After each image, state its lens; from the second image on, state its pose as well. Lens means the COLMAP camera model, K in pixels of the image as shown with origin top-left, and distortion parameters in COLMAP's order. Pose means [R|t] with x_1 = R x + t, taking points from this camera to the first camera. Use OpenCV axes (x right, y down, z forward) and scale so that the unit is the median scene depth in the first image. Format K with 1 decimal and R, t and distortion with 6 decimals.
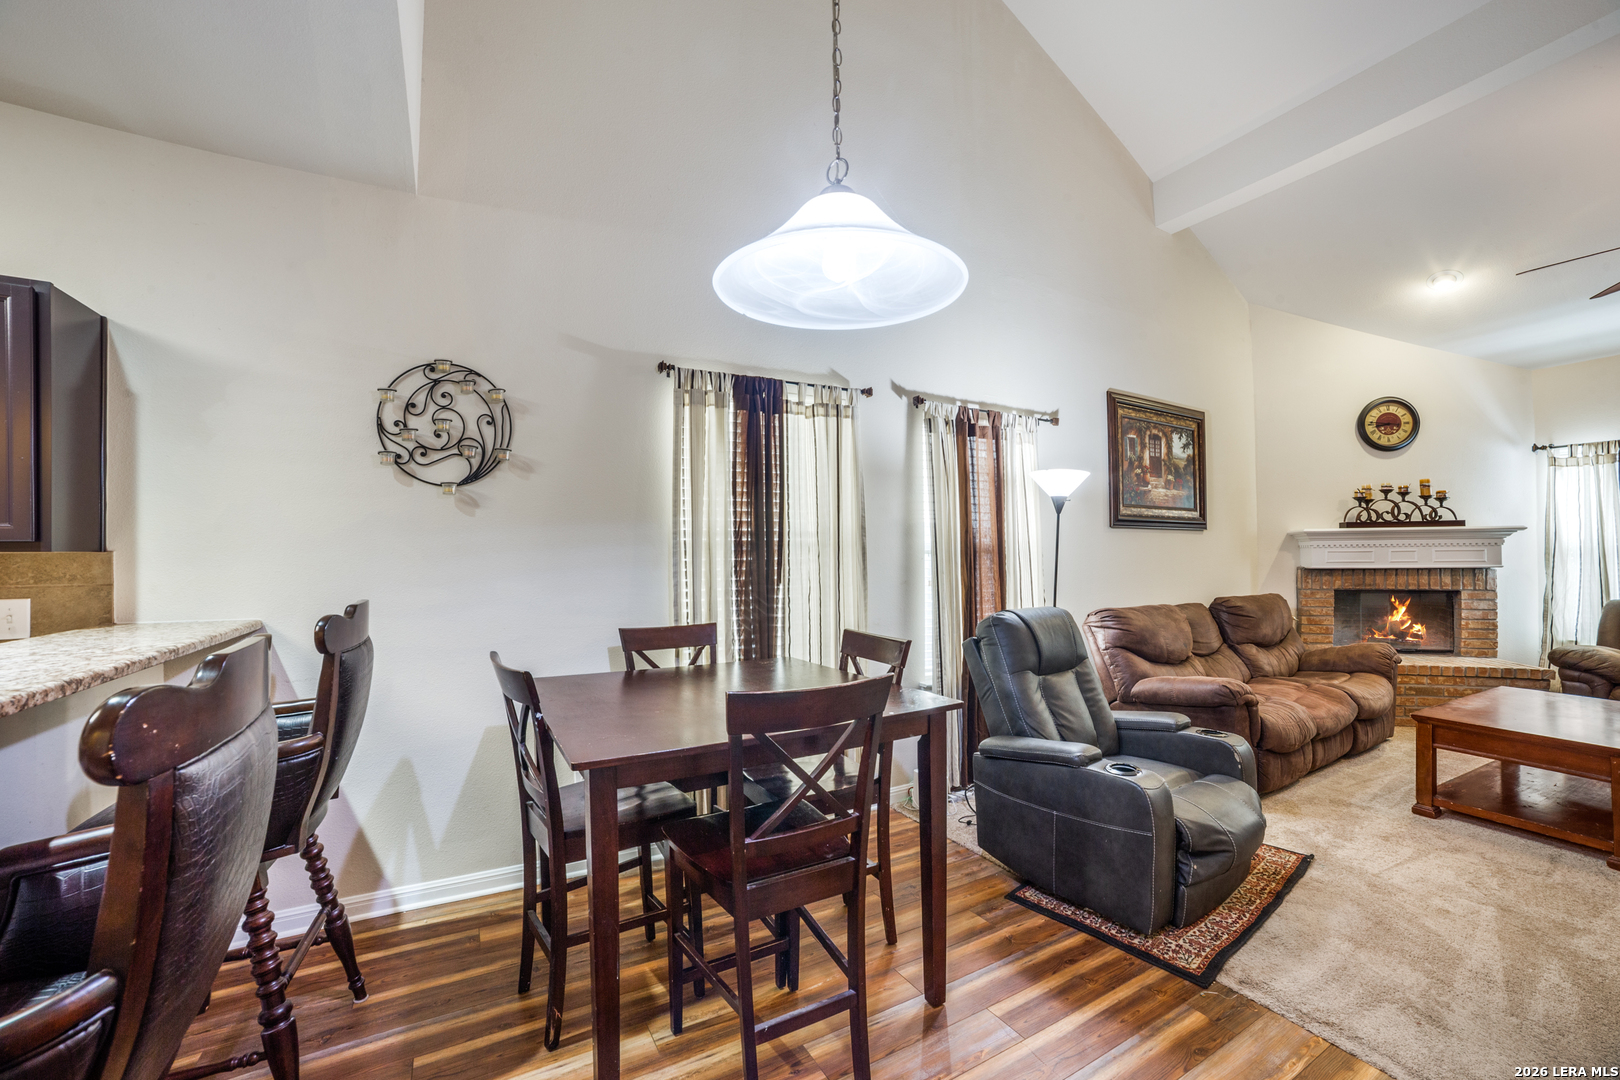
lens RADIAL K [[672.5, 0, 818.6], [0, 672.5, 548.0], [0, 0, 1]] dist [-0.053984, 0.004582]
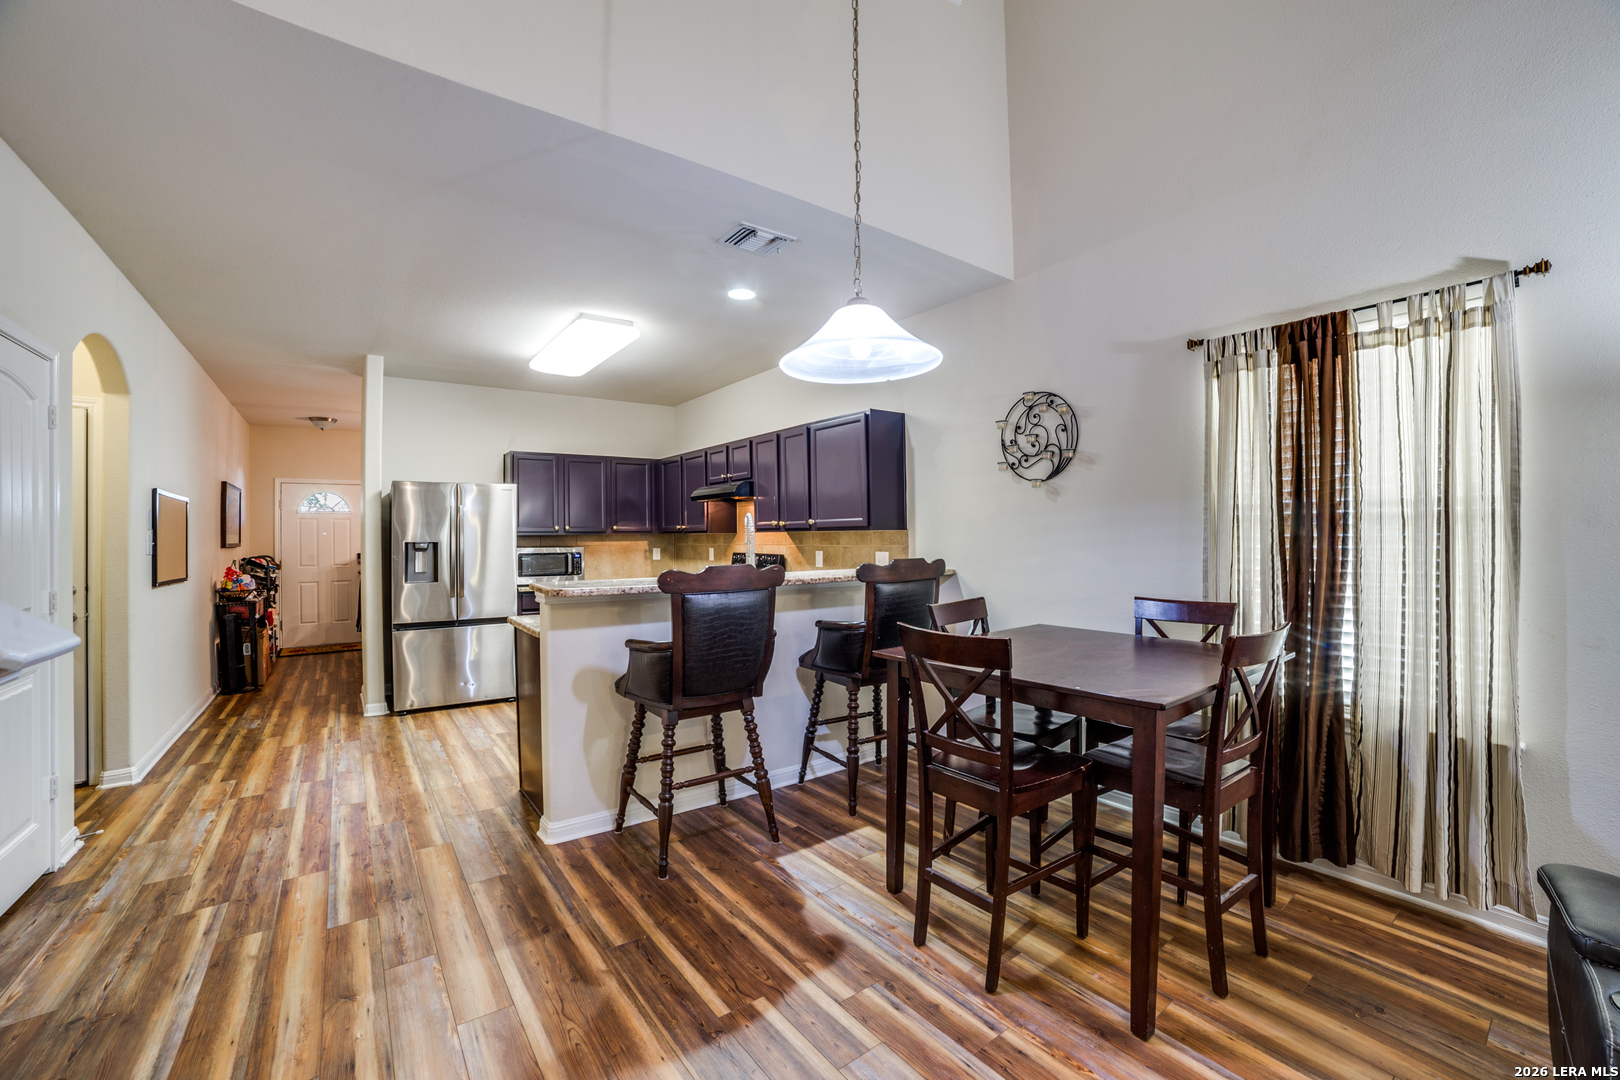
lens RADIAL K [[672.5, 0, 817.1], [0, 672.5, 541.7], [0, 0, 1]] dist [-0.053984, 0.004582]
pose [[0.128312, 0.022079, -0.991488, 0.568061], [0.016789, 0.999561, 0.024431, -0.005794], [0.991592, -0.019781, 0.127885, 0.254785]]
